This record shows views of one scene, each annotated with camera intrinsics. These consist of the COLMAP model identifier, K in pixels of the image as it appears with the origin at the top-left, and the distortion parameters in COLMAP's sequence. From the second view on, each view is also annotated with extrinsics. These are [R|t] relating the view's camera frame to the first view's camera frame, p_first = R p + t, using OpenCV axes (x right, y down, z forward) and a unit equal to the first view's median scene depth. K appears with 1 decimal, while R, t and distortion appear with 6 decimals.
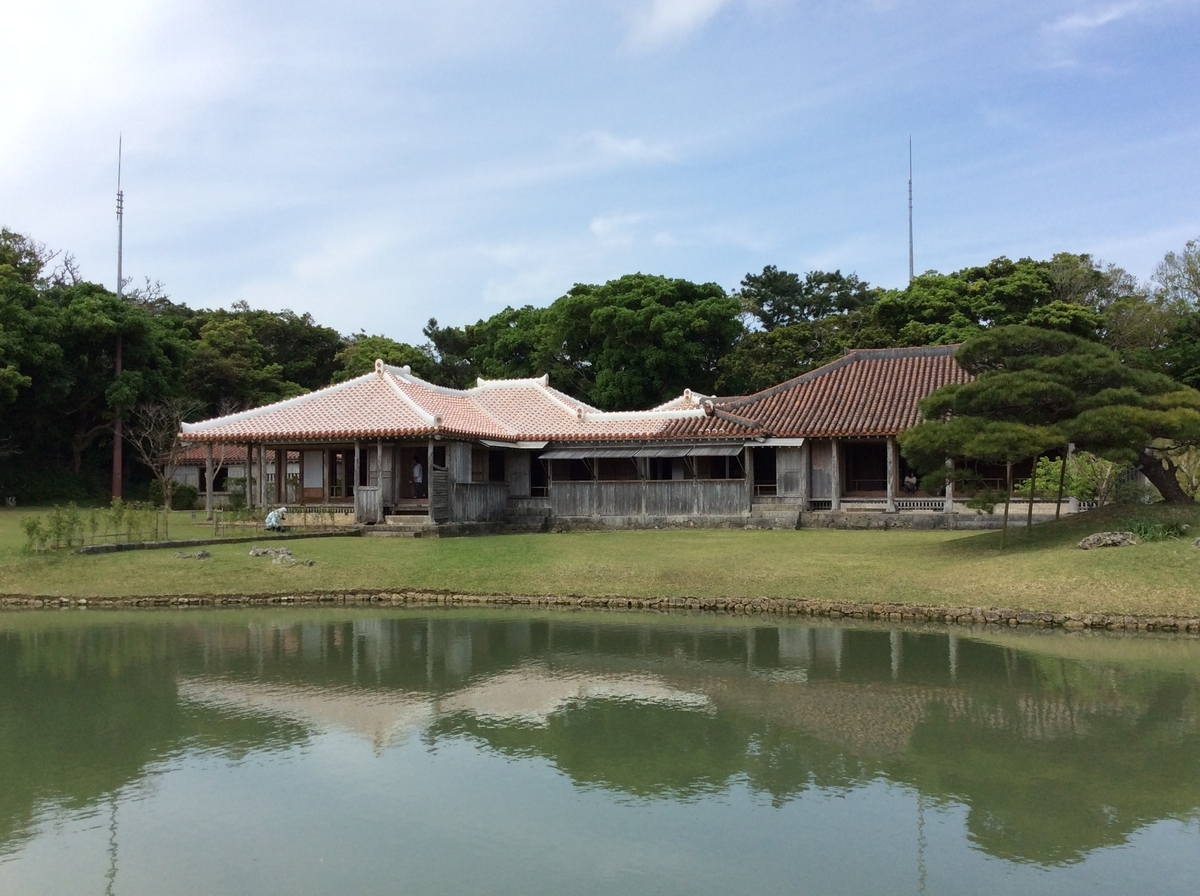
lens RADIAL K [[1119.1, 0, 600.0], [0, 1119.1, 448.0], [0, 0, 1]] dist [0.055371, -0.009571]
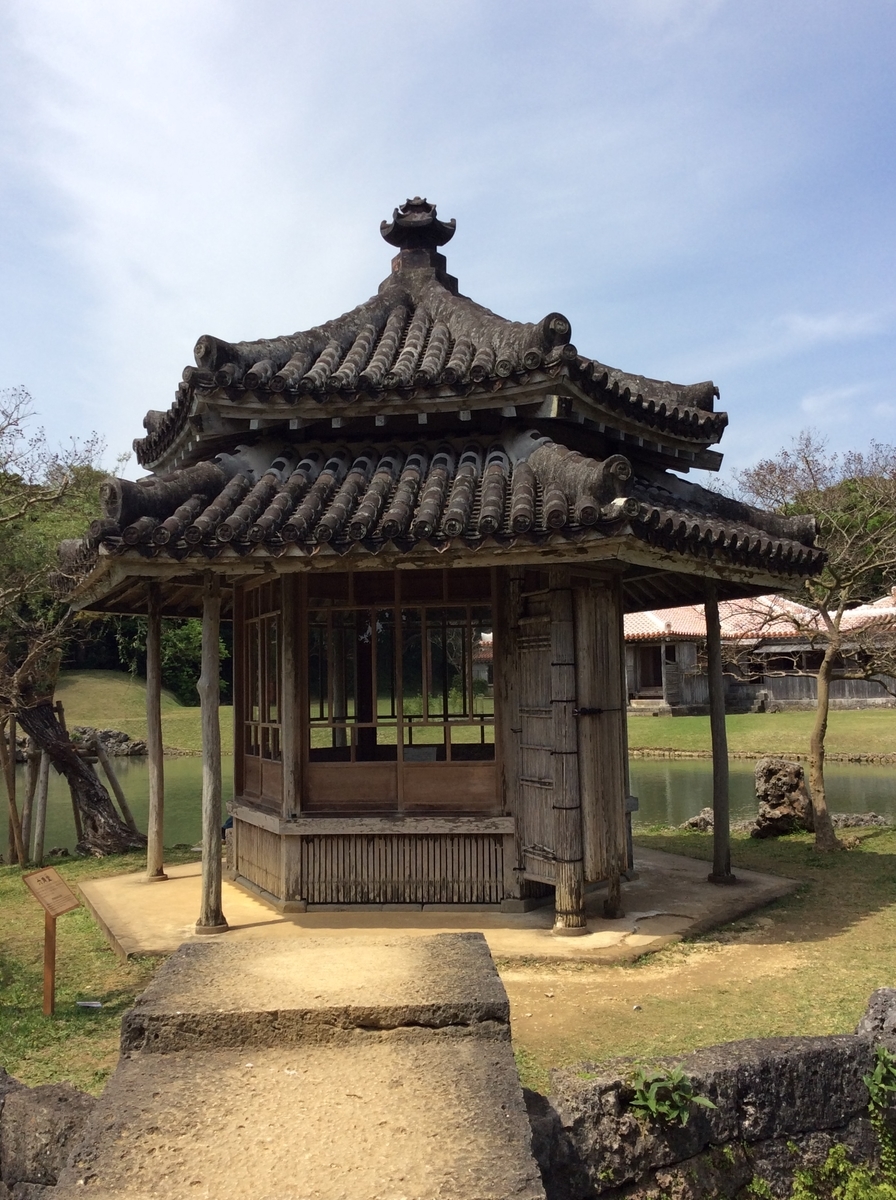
lens RADIAL K [[1119.1, 0, 448.0], [0, 1119.1, 600.0], [0, 0, 1]] dist [0.055371, -0.009571]
pose [[0.937165, -0.042122, -0.346334, 0.062126], [0.030603, 0.998784, -0.038664, -0.011145], [0.347542, 0.025636, 0.937314, -0.279624]]
